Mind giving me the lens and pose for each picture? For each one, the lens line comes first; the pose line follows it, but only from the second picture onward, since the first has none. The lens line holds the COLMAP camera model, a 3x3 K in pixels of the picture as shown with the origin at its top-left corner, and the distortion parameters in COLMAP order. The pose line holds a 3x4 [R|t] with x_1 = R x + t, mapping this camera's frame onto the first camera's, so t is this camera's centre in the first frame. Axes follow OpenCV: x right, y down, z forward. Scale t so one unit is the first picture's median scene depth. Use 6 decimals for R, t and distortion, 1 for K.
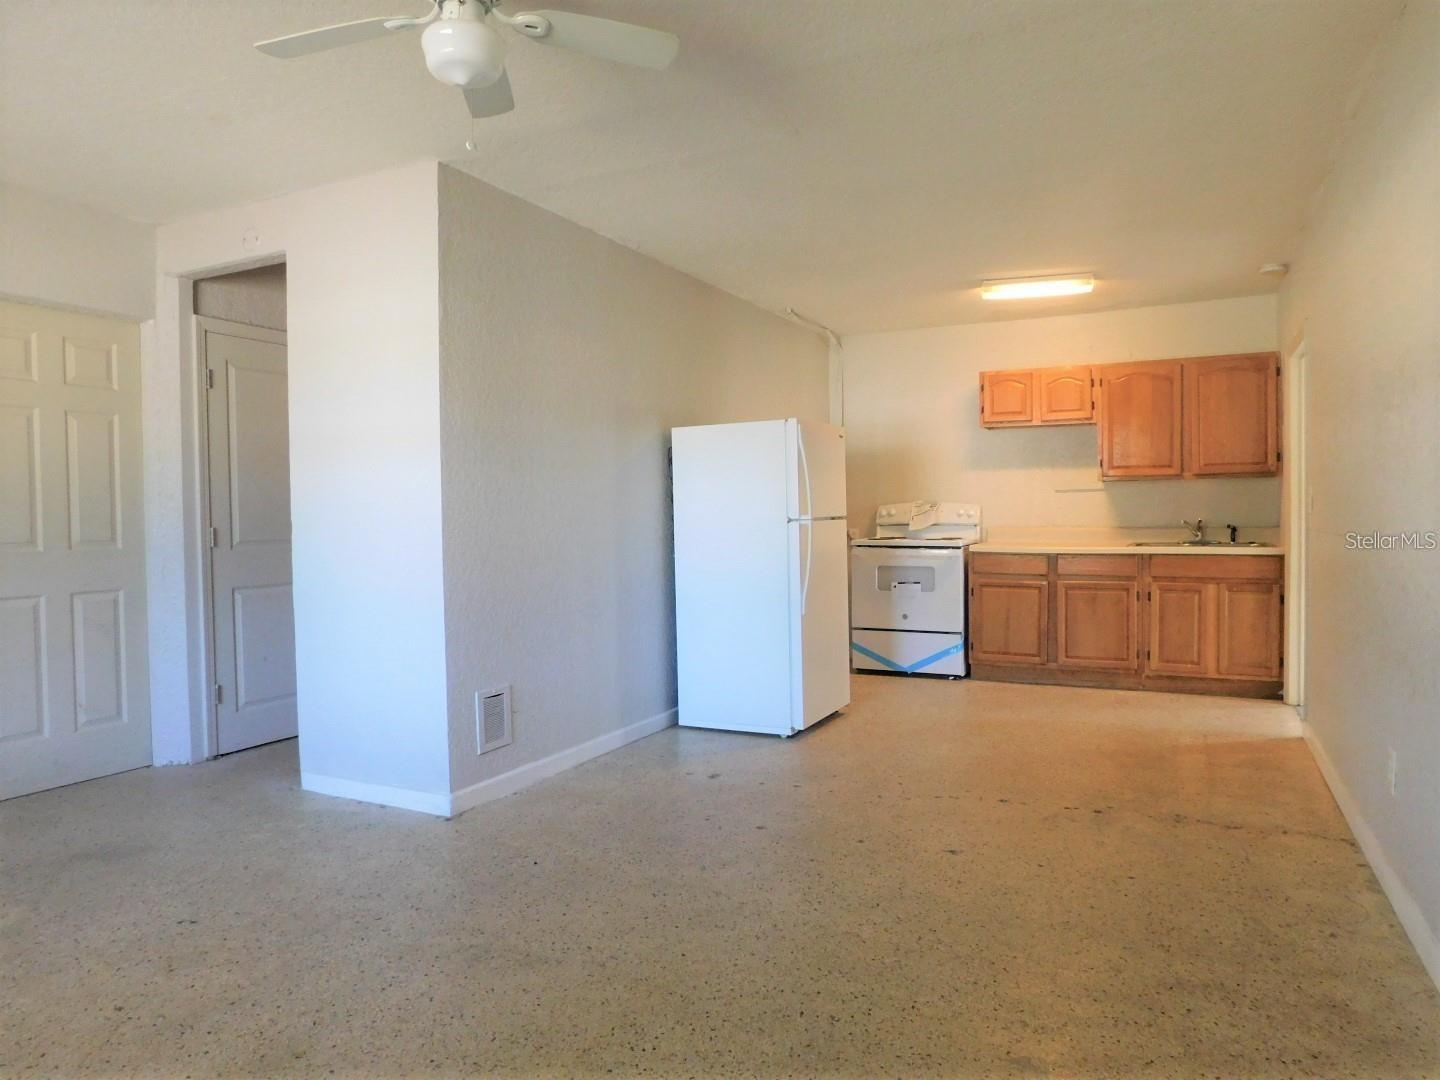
lens RADIAL K [[951.1, 0, 717.7], [0, 951.1, 535.9], [0, 0, 1]] dist [-0.072495, 0.064346]
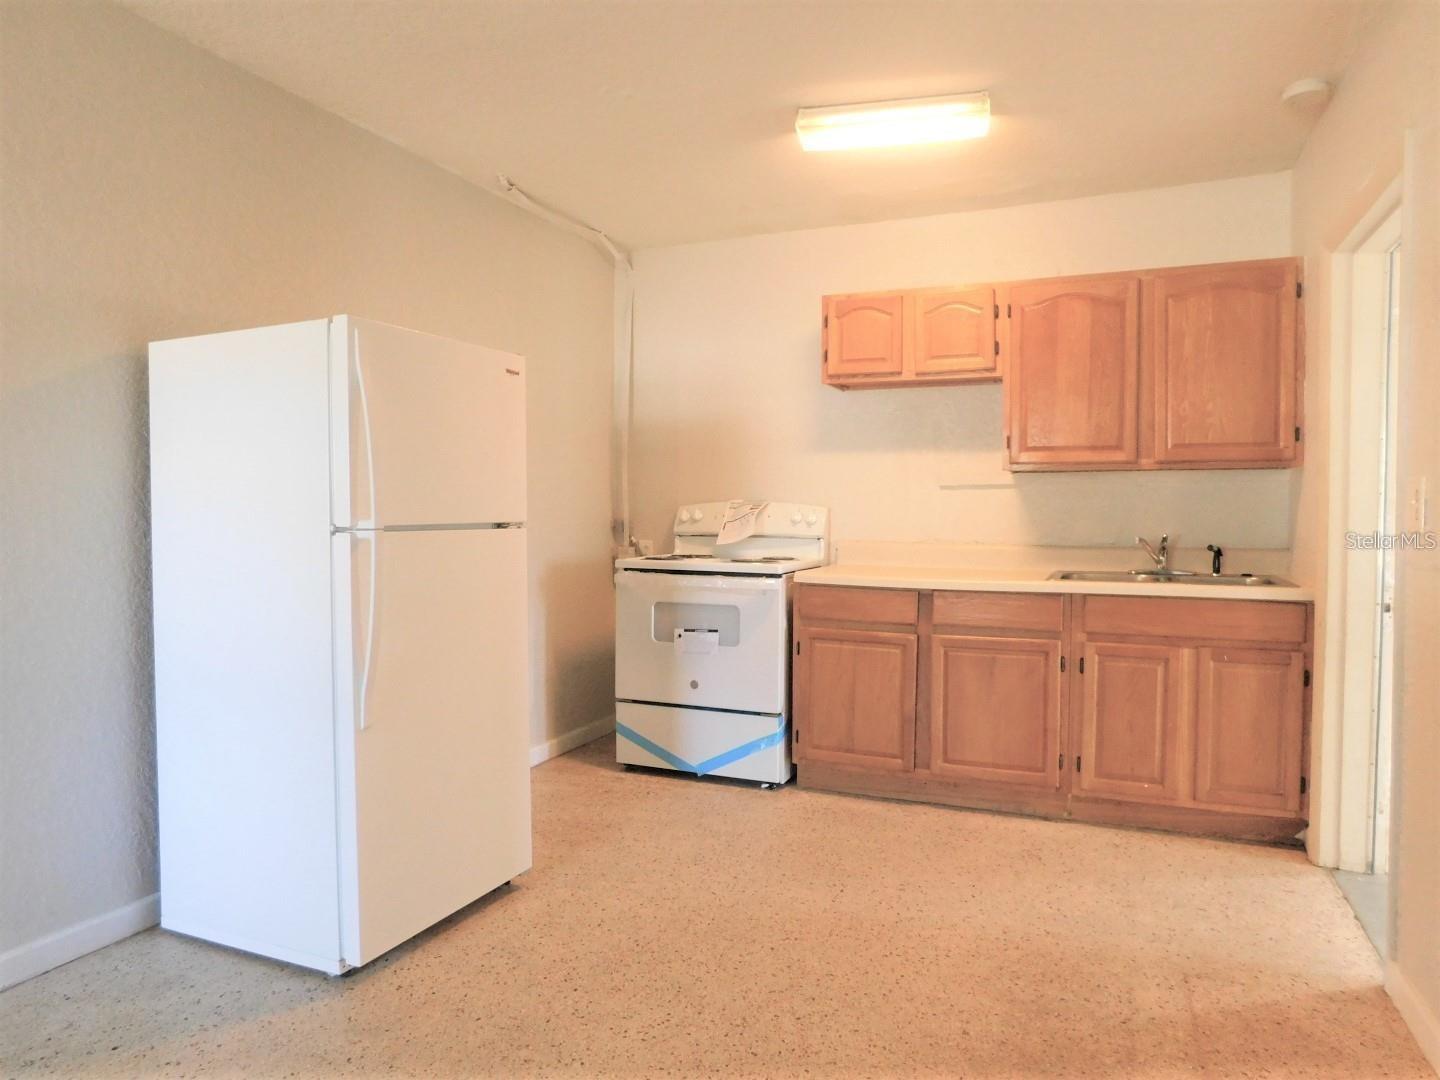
lens RADIAL K [[951.1, 0, 717.7], [0, 951.1, 535.9], [0, 0, 1]] dist [-0.072495, 0.064346]
pose [[0.998217, 0.014910, 0.057796, 0.188553], [-0.014809, 0.999888, -0.002188, -0.011922], [-0.057822, 0.001328, 0.998326, 0.406659]]
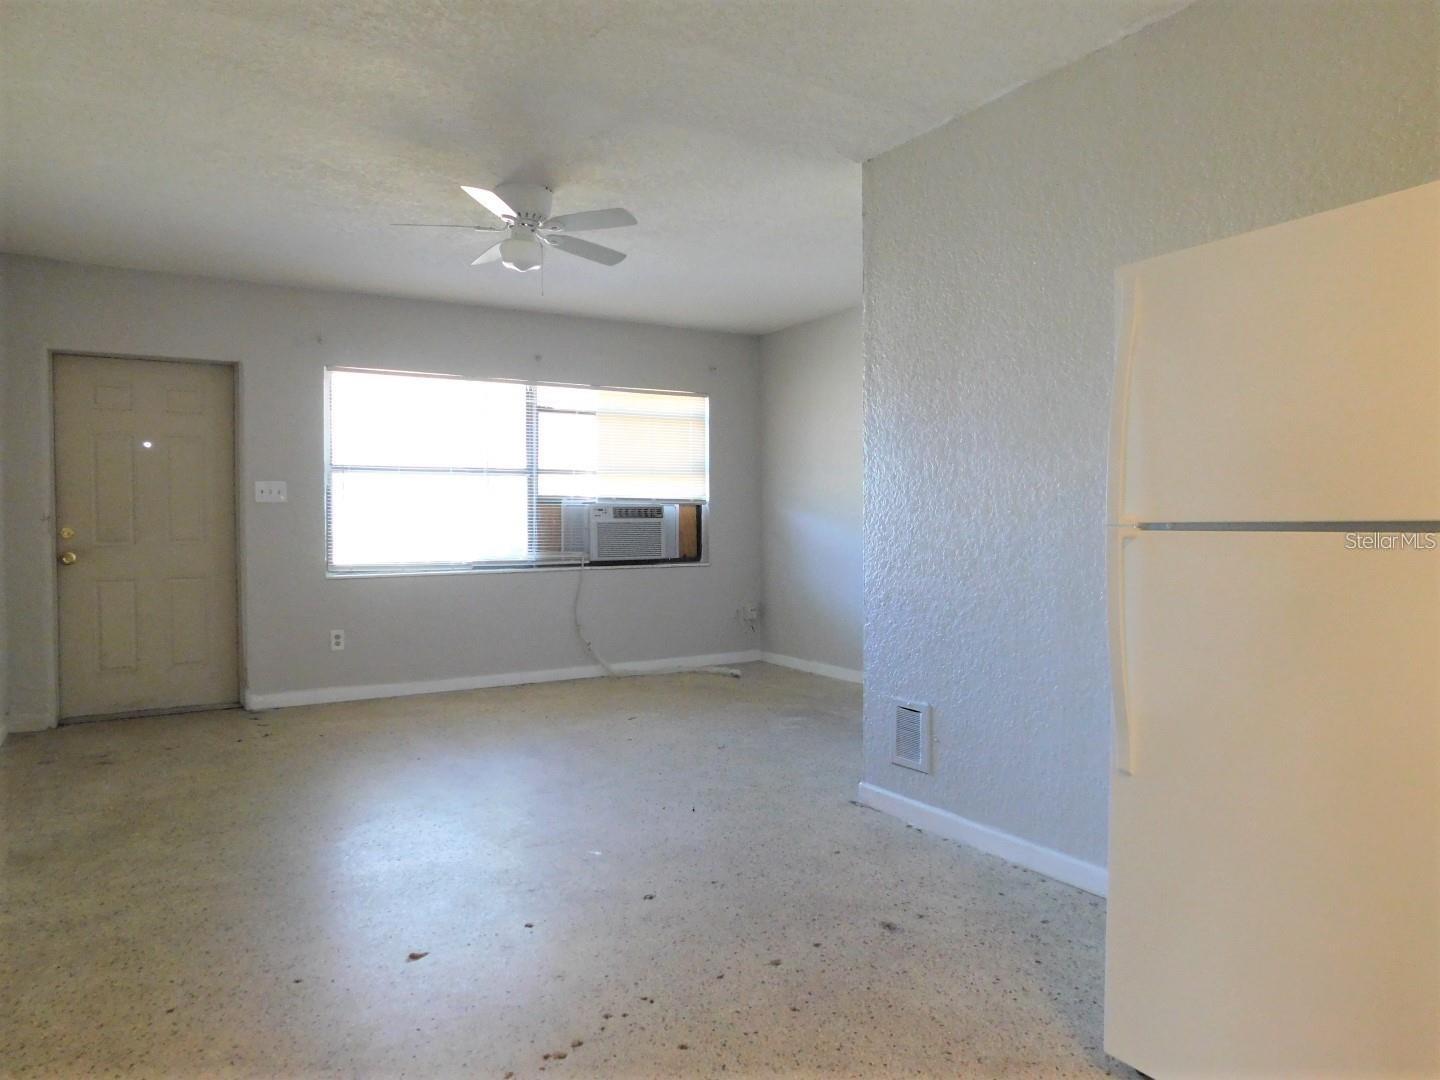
lens RADIAL K [[951.1, 0, 717.7], [0, 951.1, 535.9], [0, 0, 1]] dist [-0.072495, 0.064346]
pose [[-0.531863, 0.033245, -0.846178, 0.393844], [-0.007612, 0.999001, 0.044034, -0.022141], [0.846796, 0.029861, -0.531079, 0.835508]]
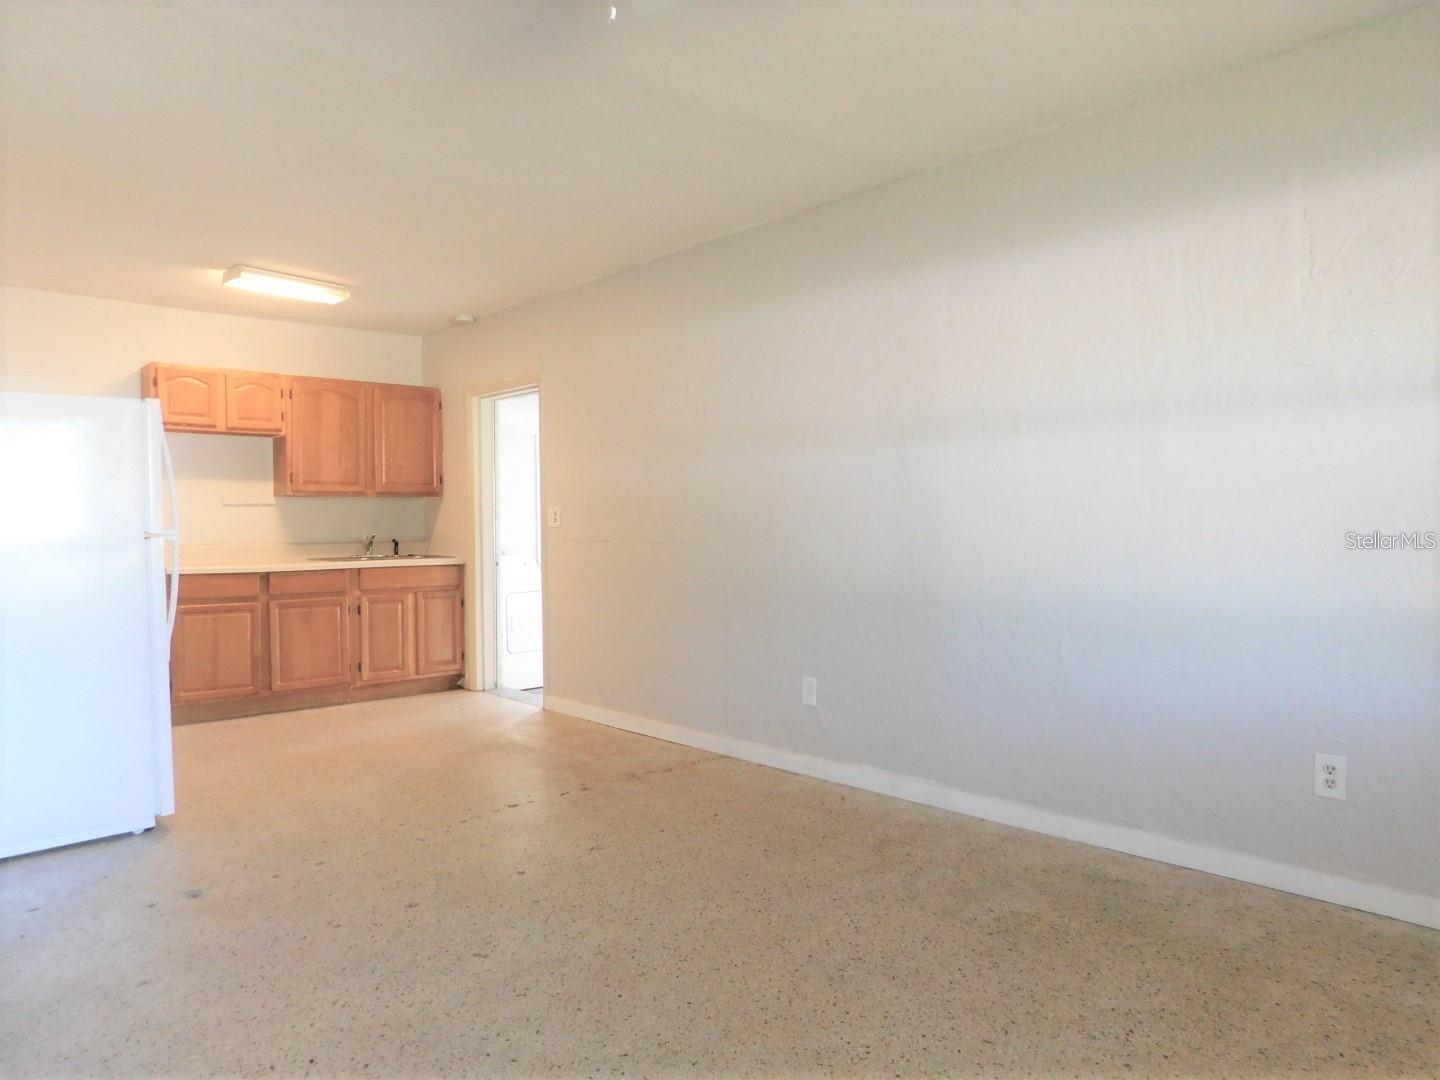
lens RADIAL K [[951.1, 0, 717.7], [0, 951.1, 535.9], [0, 0, 1]] dist [-0.072495, 0.064346]
pose [[0.353668, -0.005318, 0.935356, -0.352154], [0.026984, 0.999626, -0.004519, -0.000774], [-0.934982, 0.026837, 0.353679, 0.257822]]
